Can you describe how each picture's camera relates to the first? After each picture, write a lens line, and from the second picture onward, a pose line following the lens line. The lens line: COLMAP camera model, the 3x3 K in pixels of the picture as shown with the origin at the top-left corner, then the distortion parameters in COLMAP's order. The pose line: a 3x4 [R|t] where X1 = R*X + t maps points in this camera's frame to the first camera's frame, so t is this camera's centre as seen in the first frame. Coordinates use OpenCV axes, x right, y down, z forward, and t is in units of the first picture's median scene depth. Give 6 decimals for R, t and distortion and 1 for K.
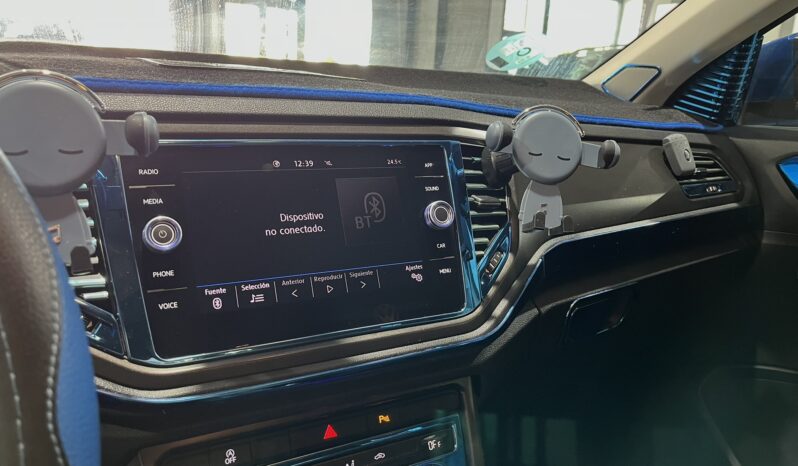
lens RADIAL K [[610.6, 0, 397.2], [0, 610.6, 231.3], [0, 0, 1]] dist [0.063915, -0.090124]
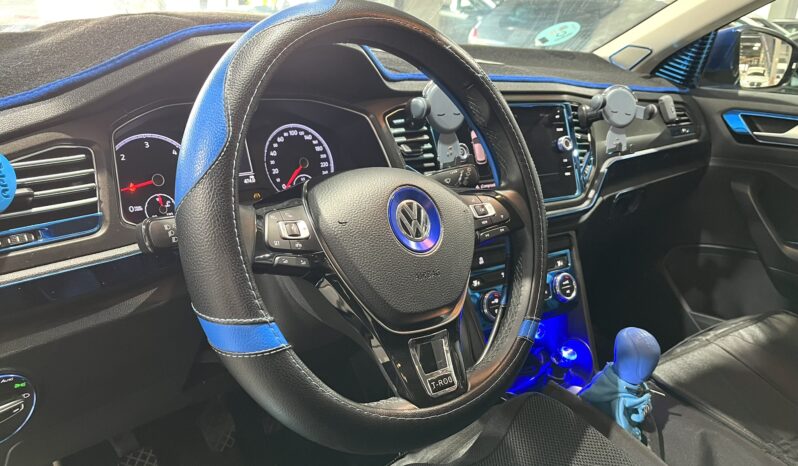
lens RADIAL K [[610.6, 0, 397.2], [0, 610.6, 231.3], [0, 0, 1]] dist [0.063915, -0.090124]
pose [[0.993450, -0.012387, 0.113590, -0.422326], [0.001185, 0.995170, 0.098157, 0.035196], [-0.114257, -0.097380, 0.988667, -0.533862]]
